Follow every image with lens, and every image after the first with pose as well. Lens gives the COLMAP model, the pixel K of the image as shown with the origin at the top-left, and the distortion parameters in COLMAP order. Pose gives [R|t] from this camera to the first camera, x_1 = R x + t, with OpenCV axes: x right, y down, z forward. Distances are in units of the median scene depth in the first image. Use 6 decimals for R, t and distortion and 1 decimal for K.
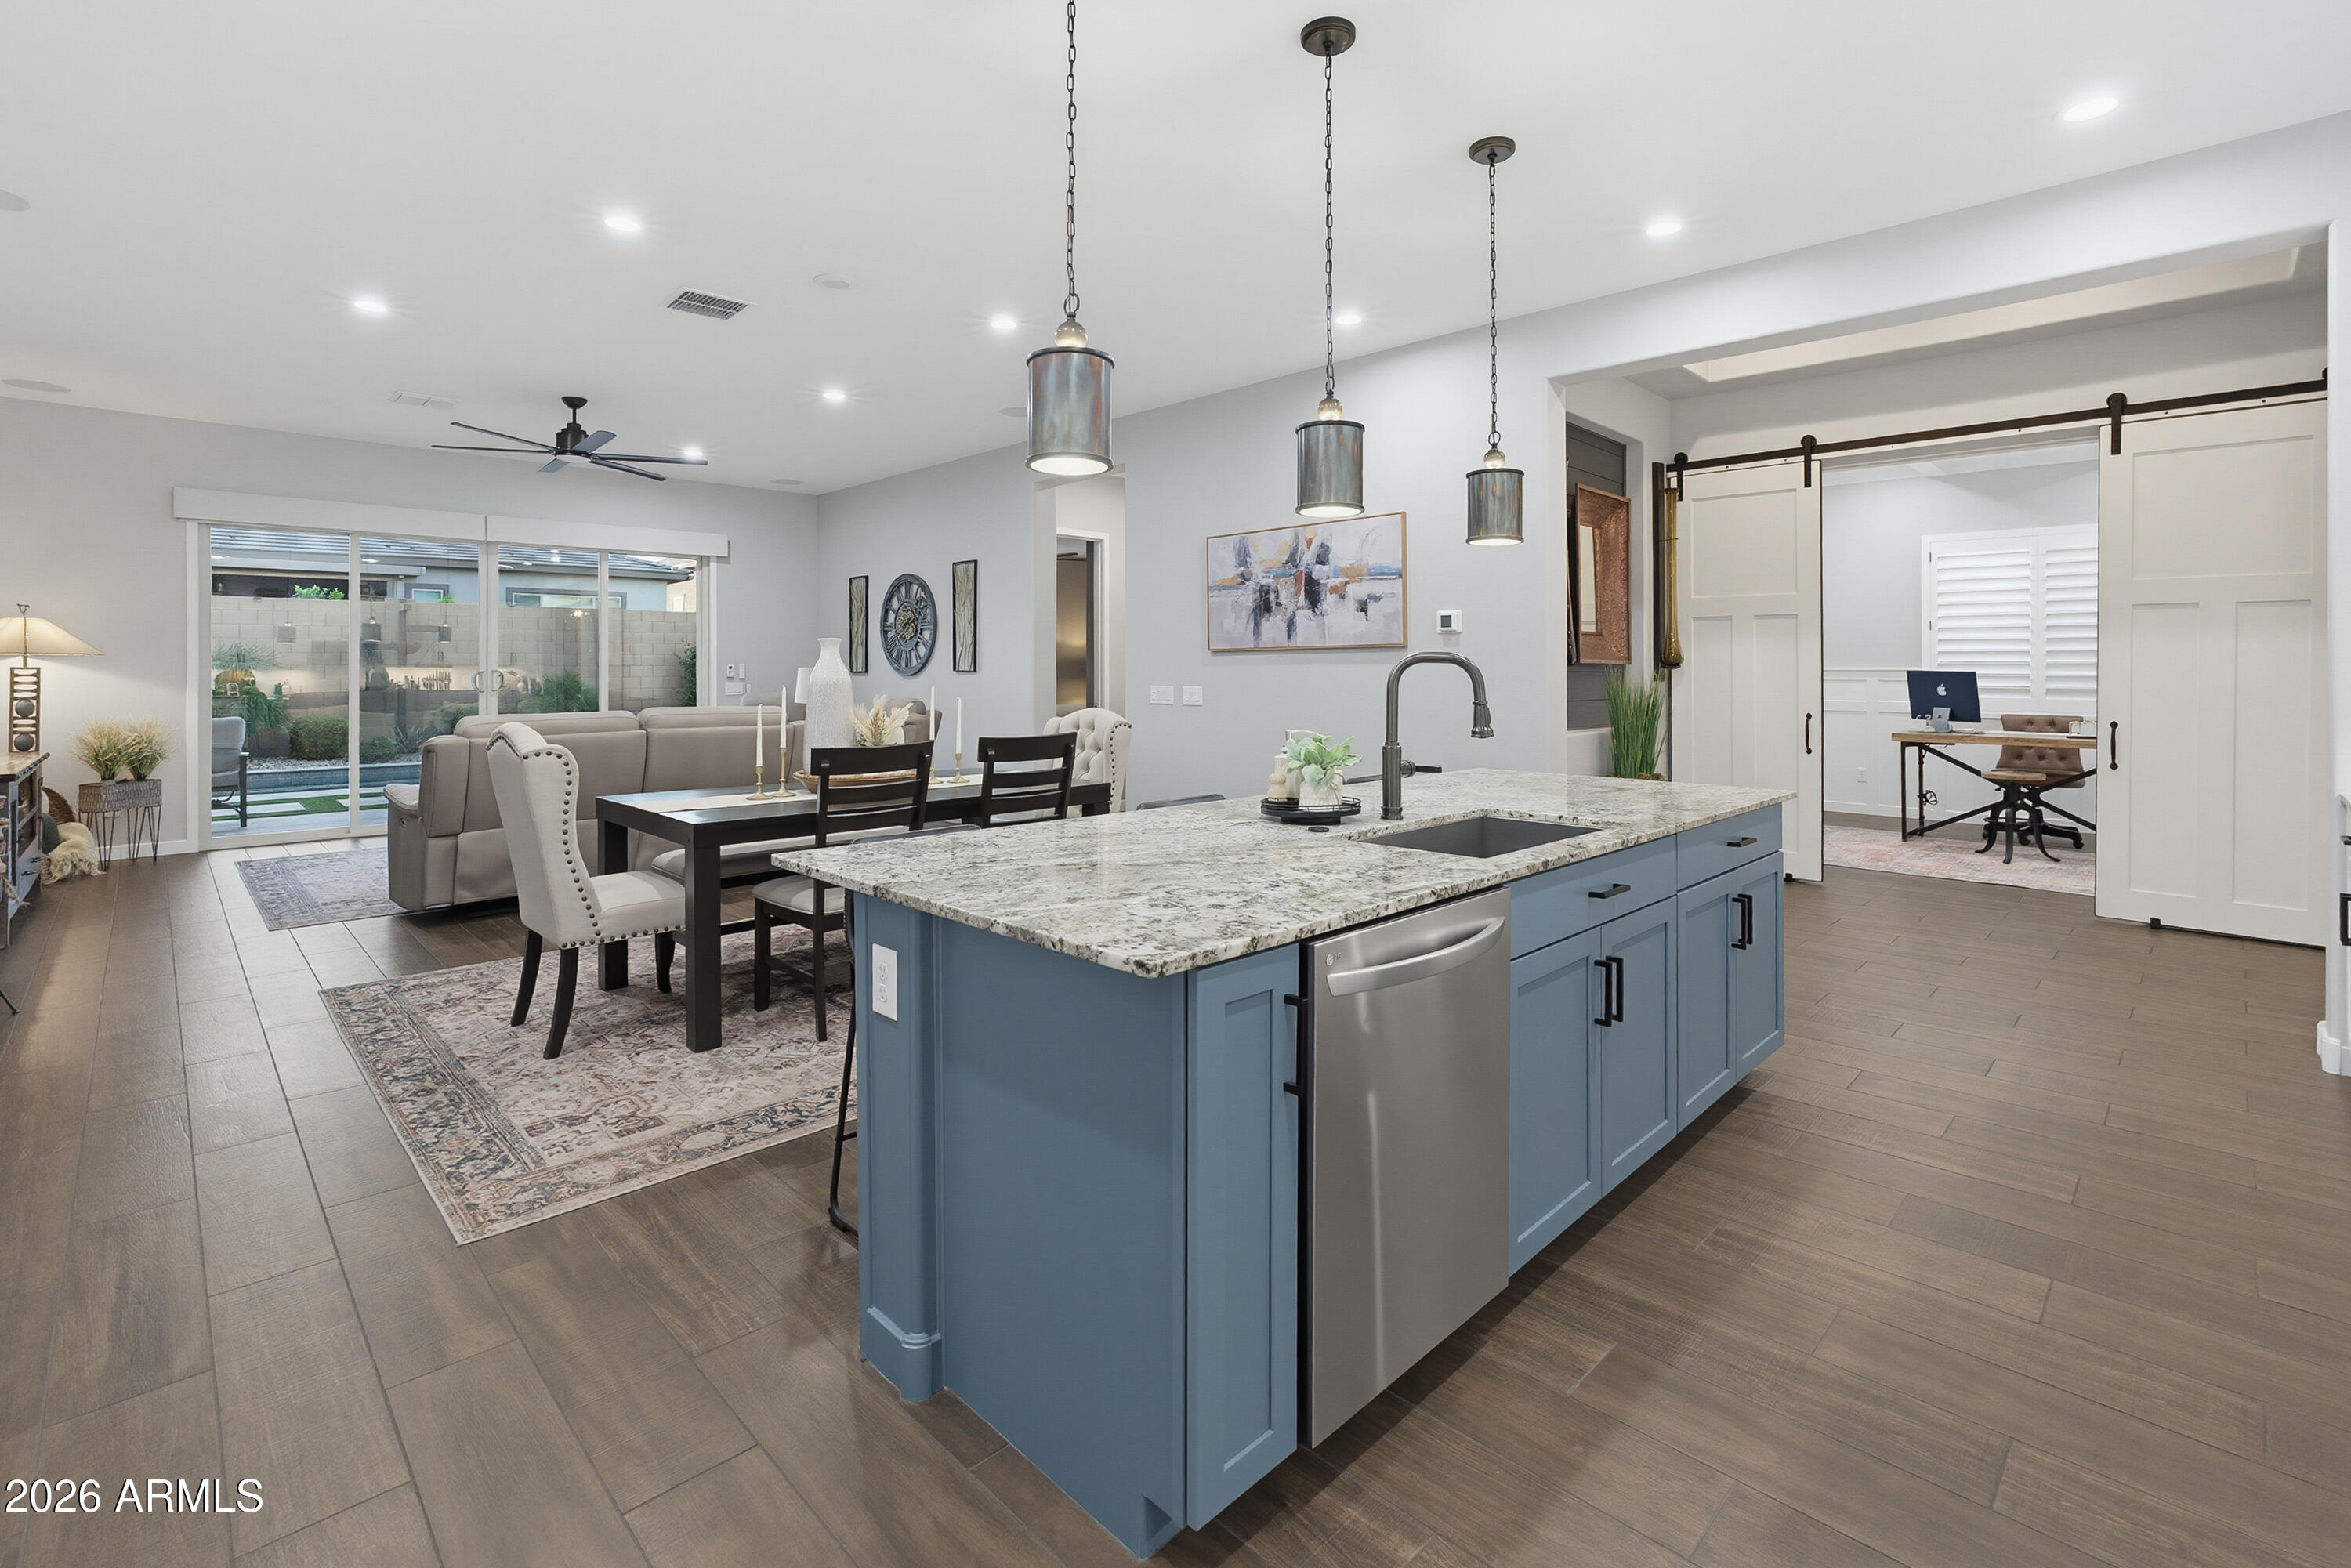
lens RADIAL K [[1062.3, 0, 1199.4], [0, 1062.3, 655.2], [0, 0, 1]] dist [-0.036861, 0.011790]
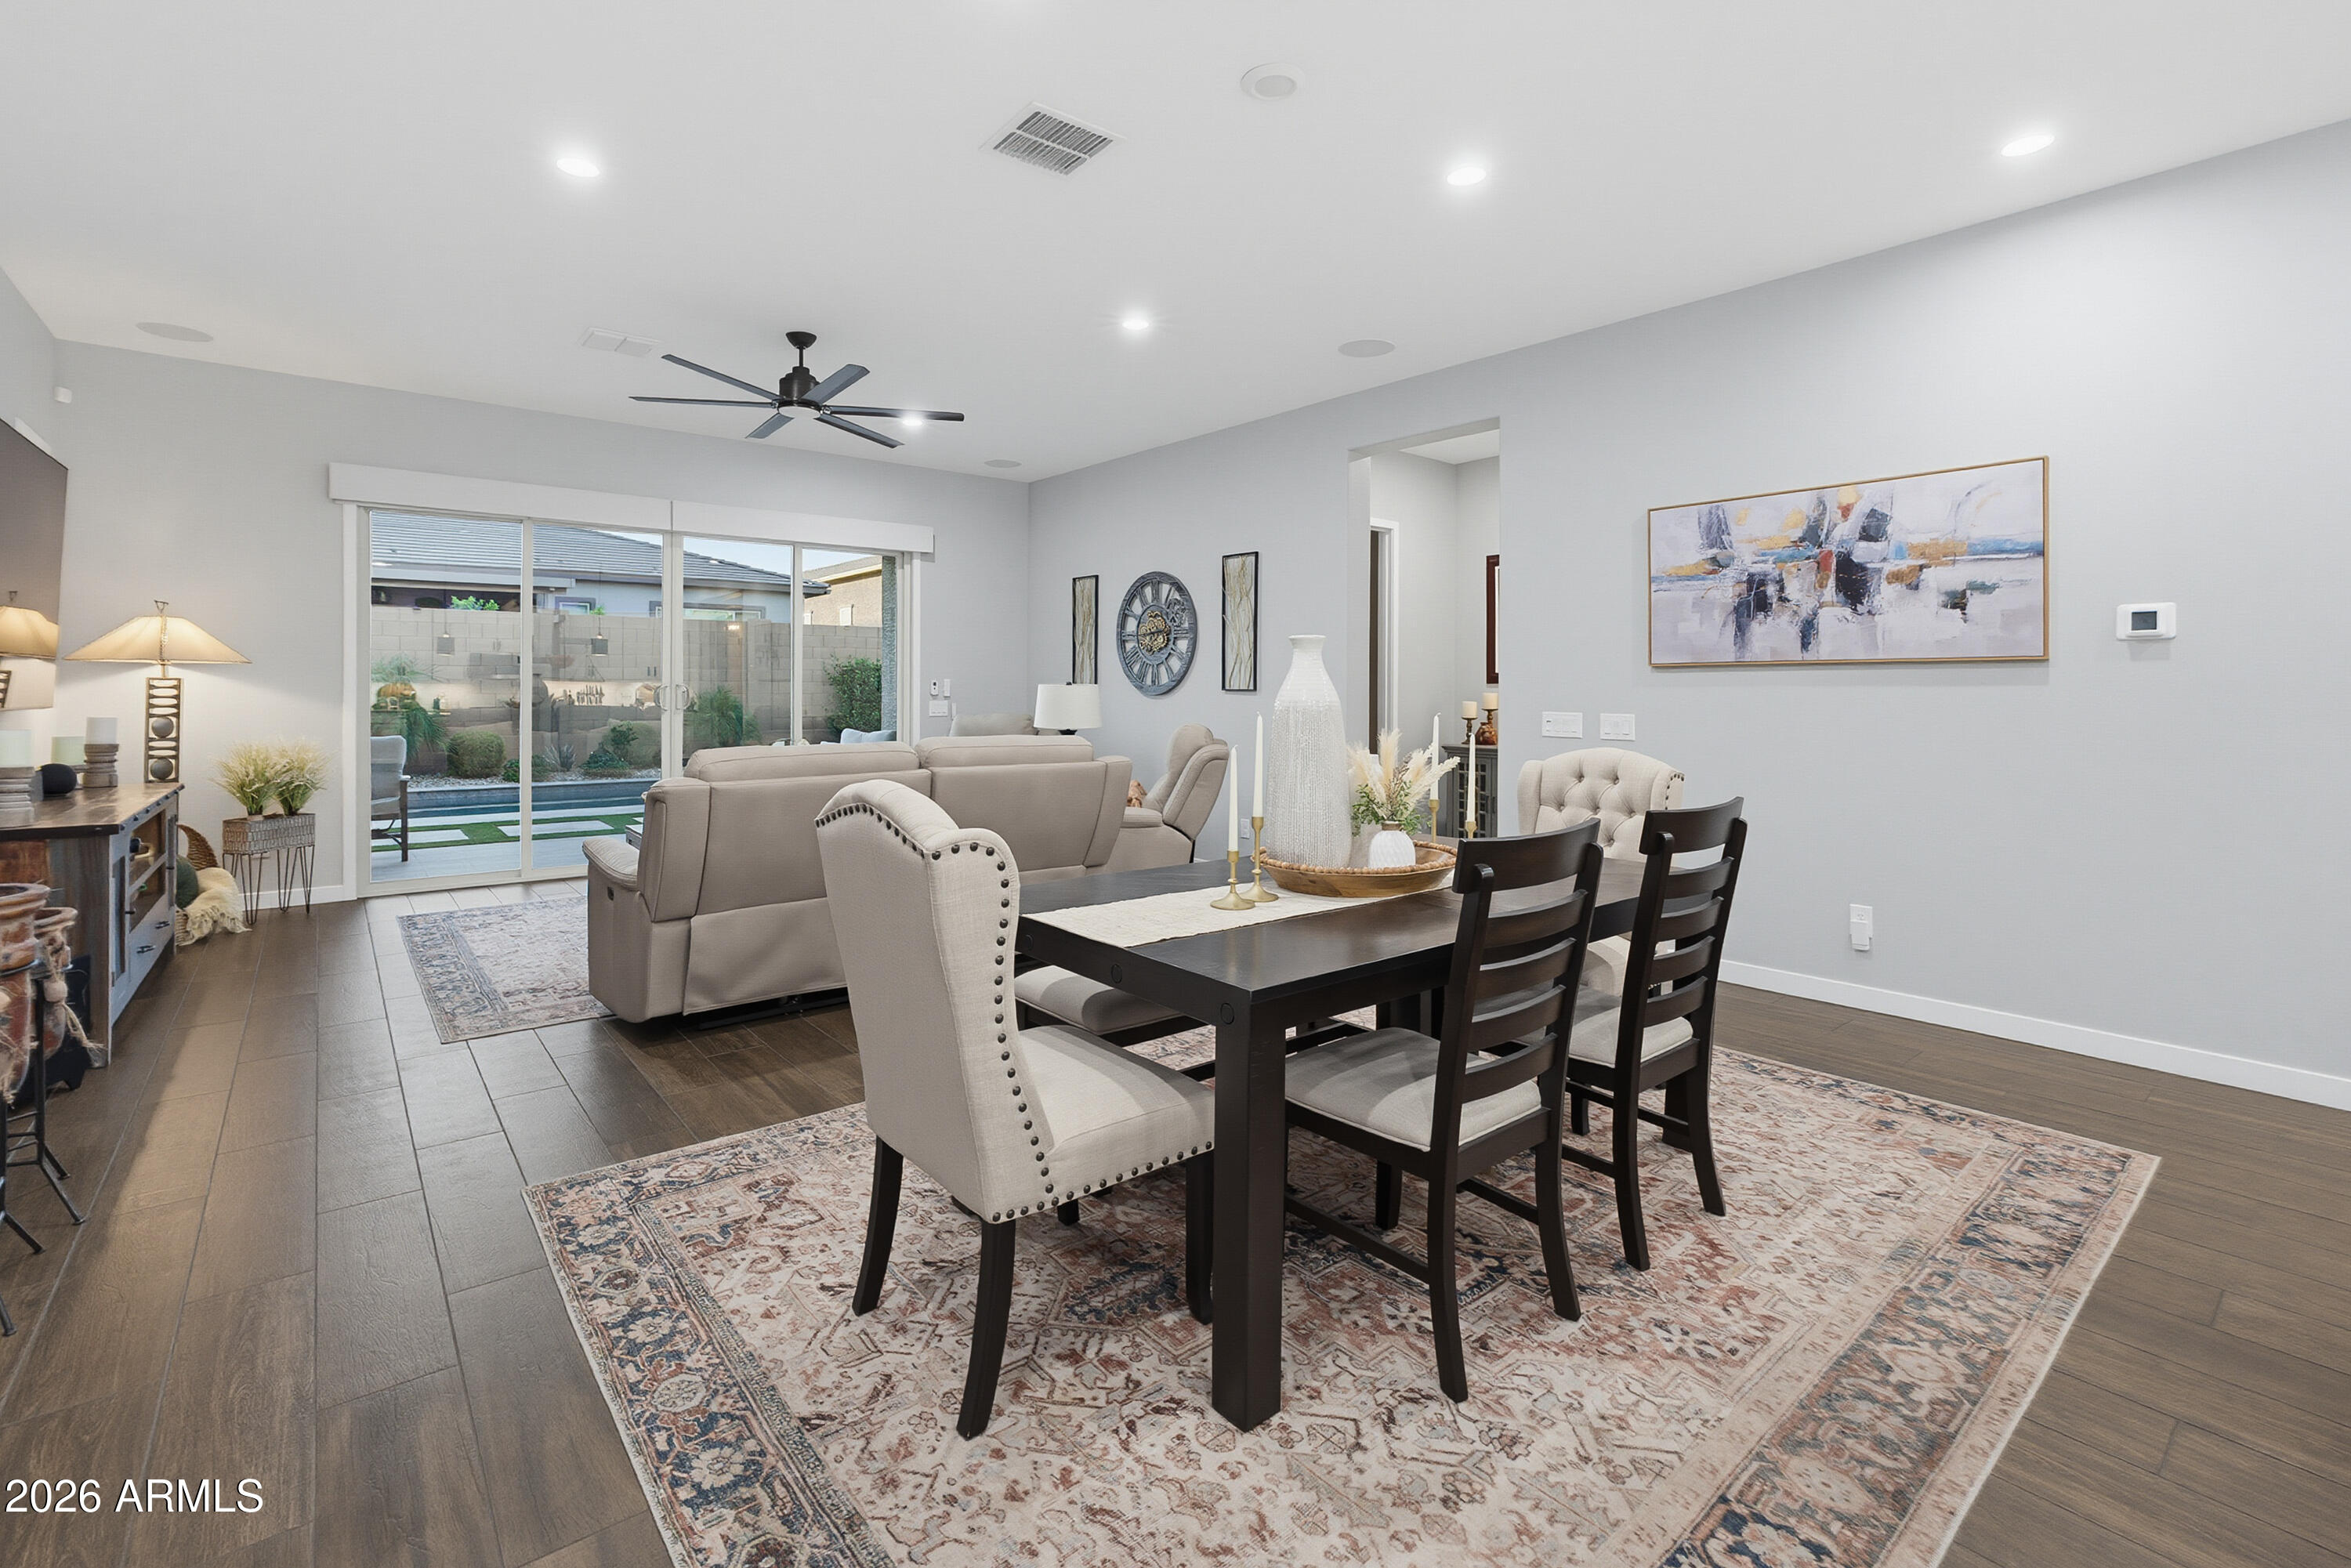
lens RADIAL K [[1062.3, 0, 1180.8], [0, 1062.3, 685.1], [0, 0, 1]] dist [-0.036861, 0.011790]
pose [[0.994613, 0.007953, -0.103356, -0.242755], [-0.007085, 0.999936, 0.008764, 0.005092], [0.103419, -0.007985, 0.994606, 0.259964]]
